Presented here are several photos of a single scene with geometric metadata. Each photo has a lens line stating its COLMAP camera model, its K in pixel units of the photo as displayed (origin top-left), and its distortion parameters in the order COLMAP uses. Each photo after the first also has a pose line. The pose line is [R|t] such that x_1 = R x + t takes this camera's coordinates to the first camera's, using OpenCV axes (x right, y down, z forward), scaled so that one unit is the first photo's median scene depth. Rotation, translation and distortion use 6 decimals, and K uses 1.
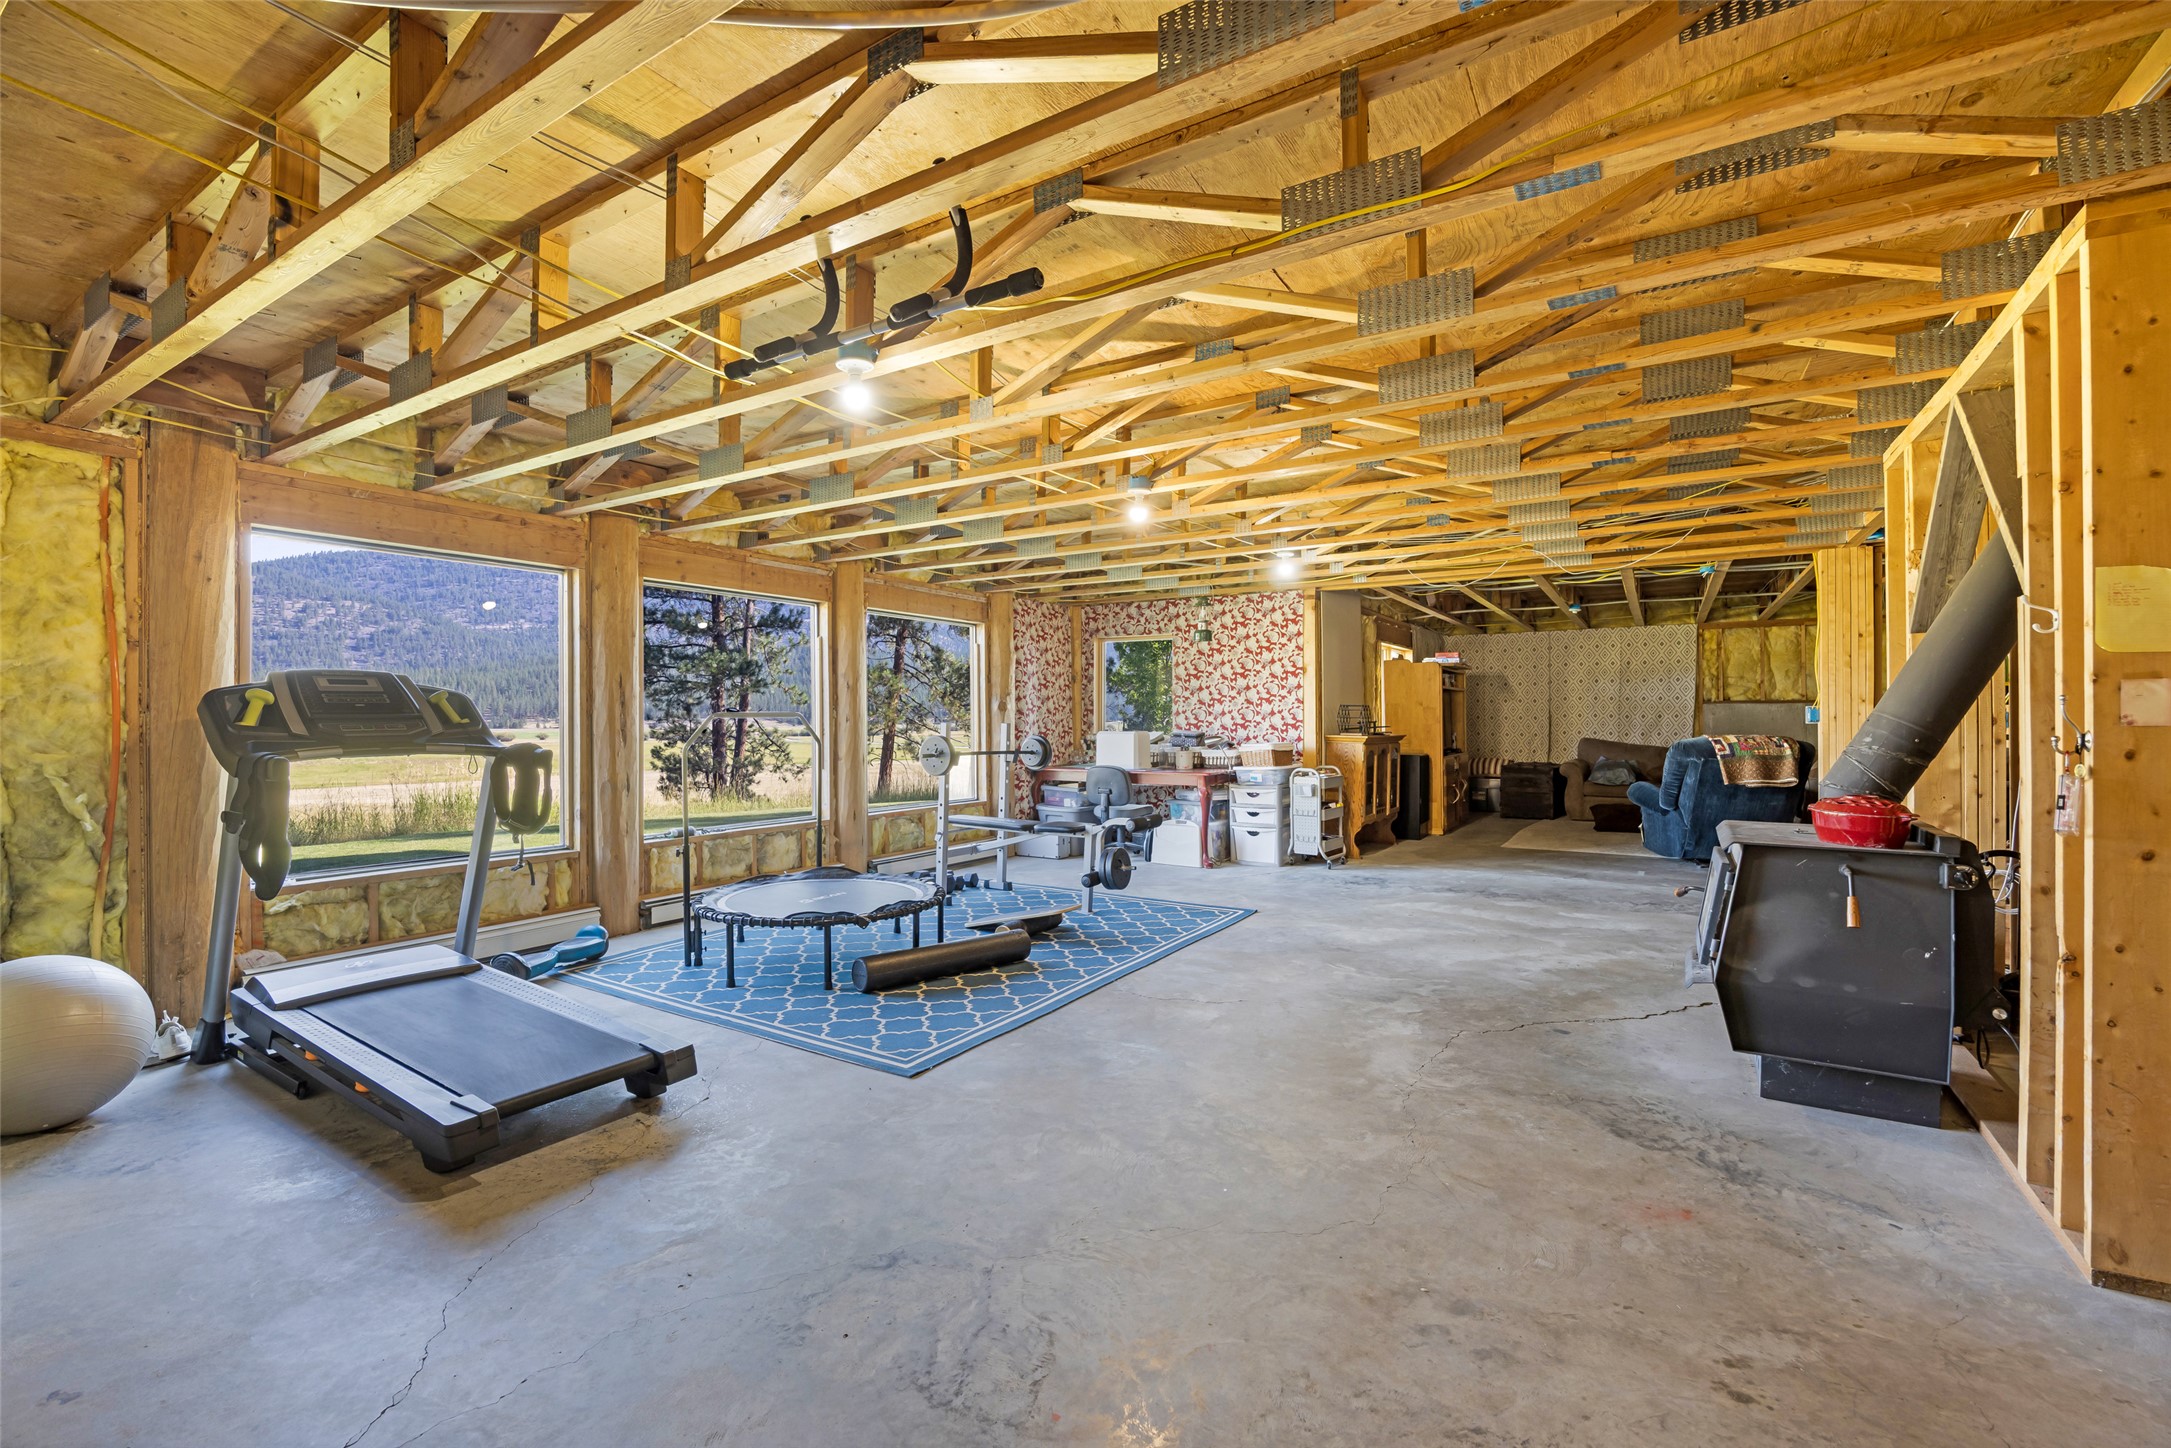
lens RADIAL K [[957.0, 0, 1080.9], [0, 957.0, 722.1], [0, 0, 1]] dist [-0.012897, 0.000655]
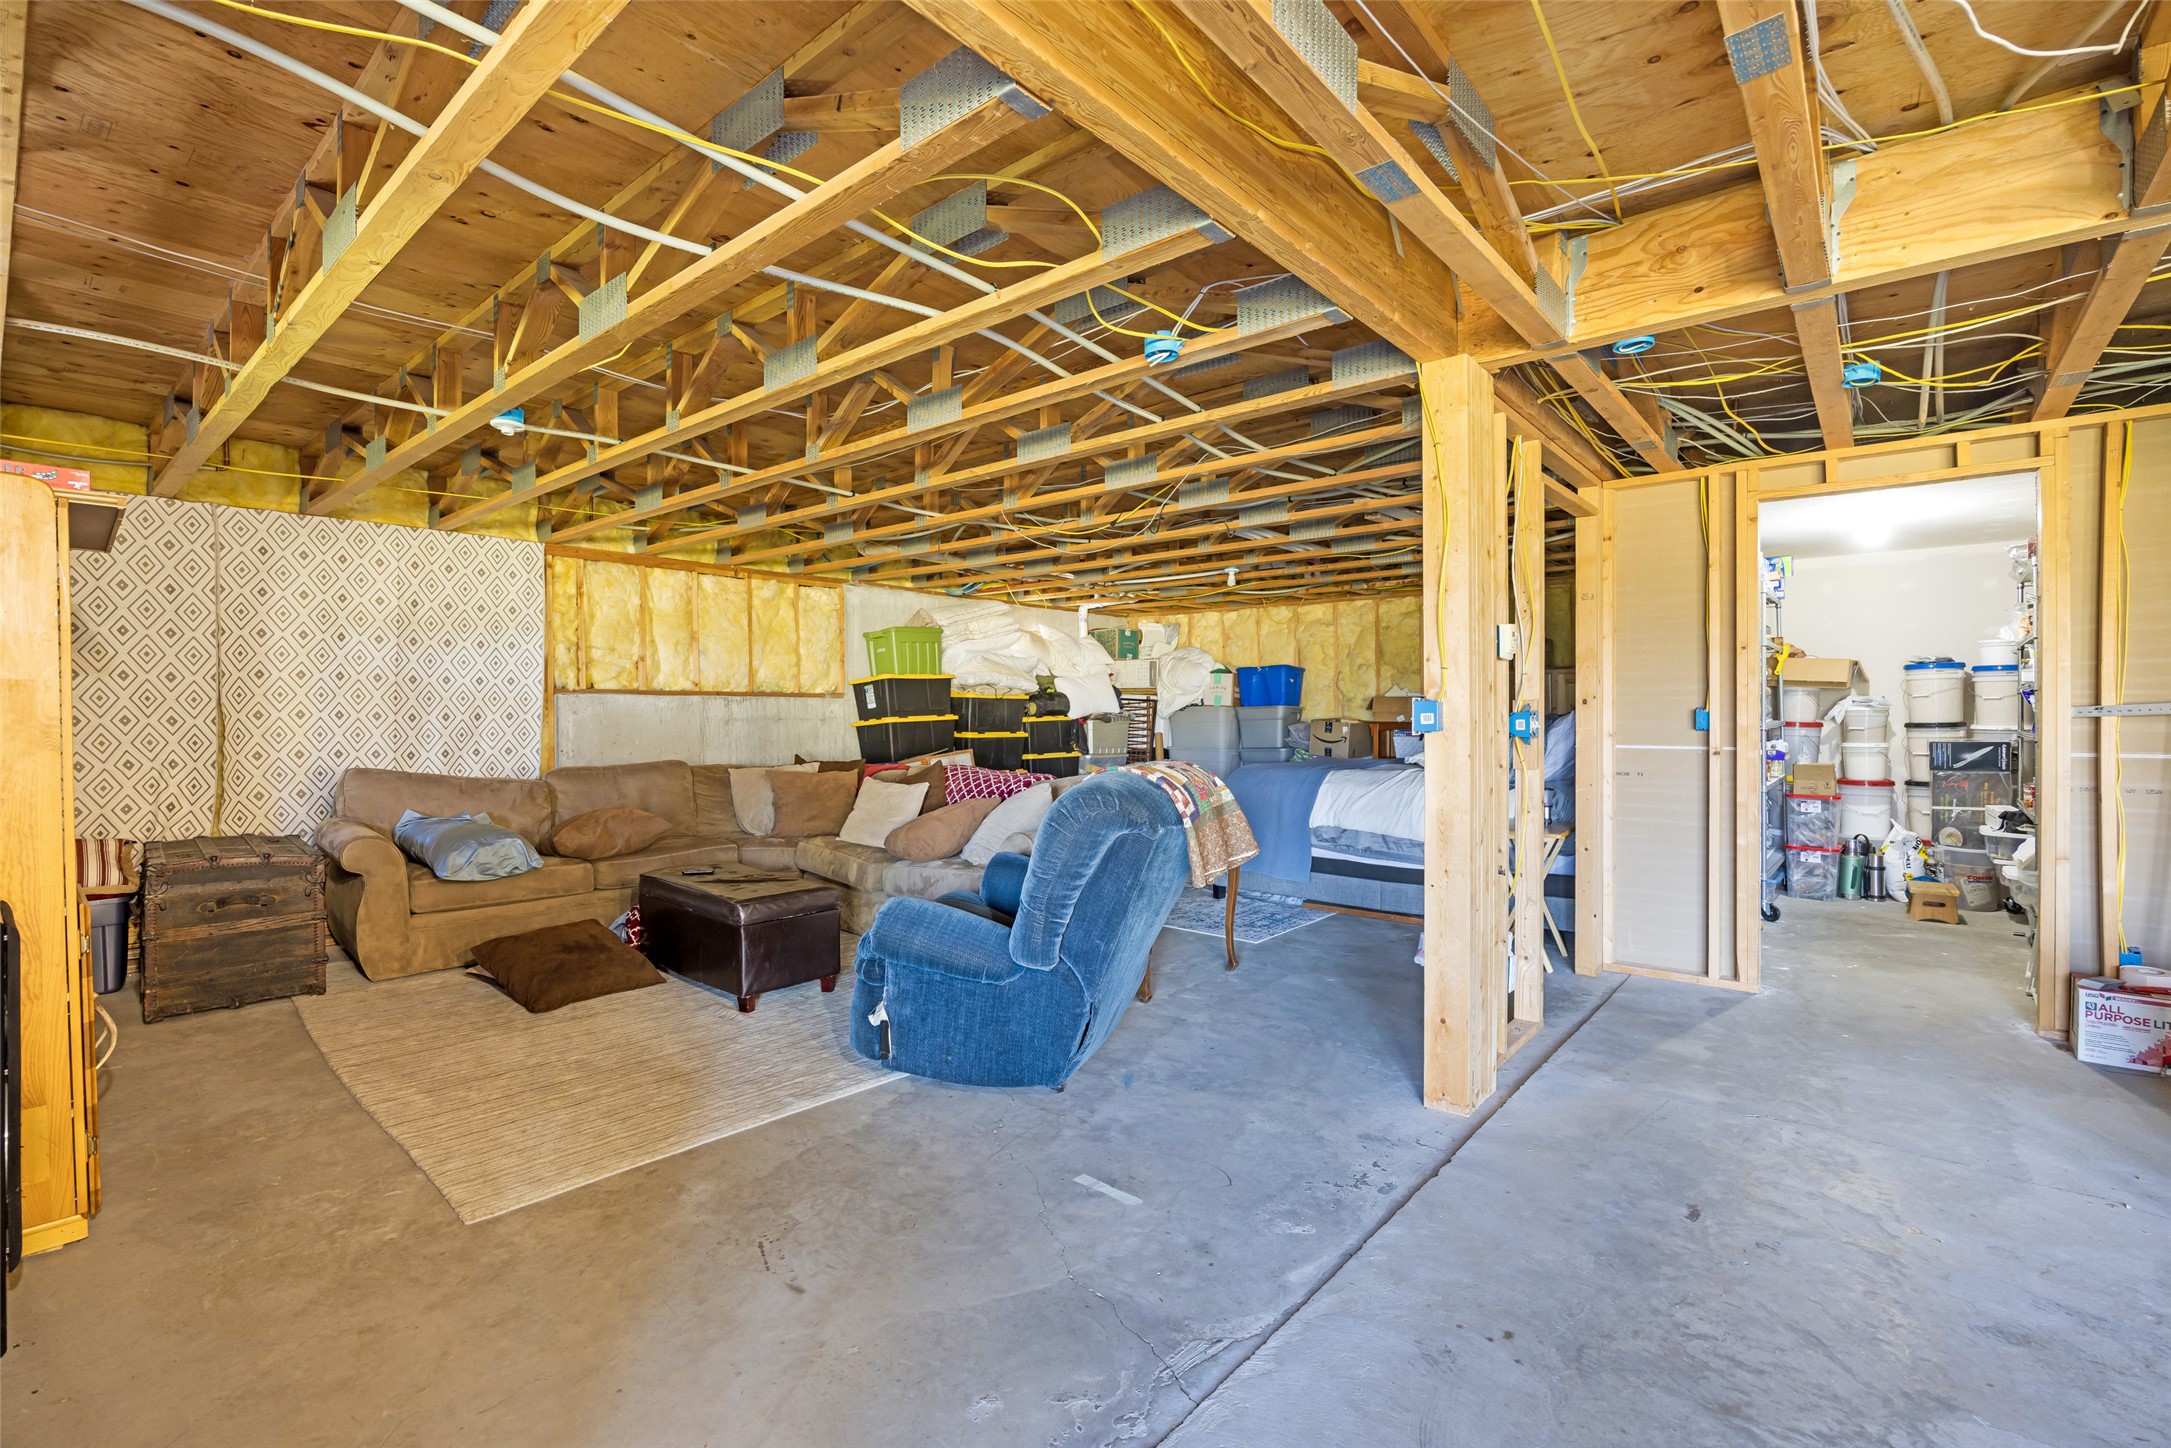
lens RADIAL K [[957.0, 0, 1082.1], [0, 957.0, 723.5], [0, 0, 1]] dist [-0.012897, 0.000655]
pose [[0.136967, -0.010429, 0.990521, 0.160491], [0.002968, 0.999944, 0.010118, -0.006907], [-0.990571, 0.001554, 0.136991, 0.636733]]
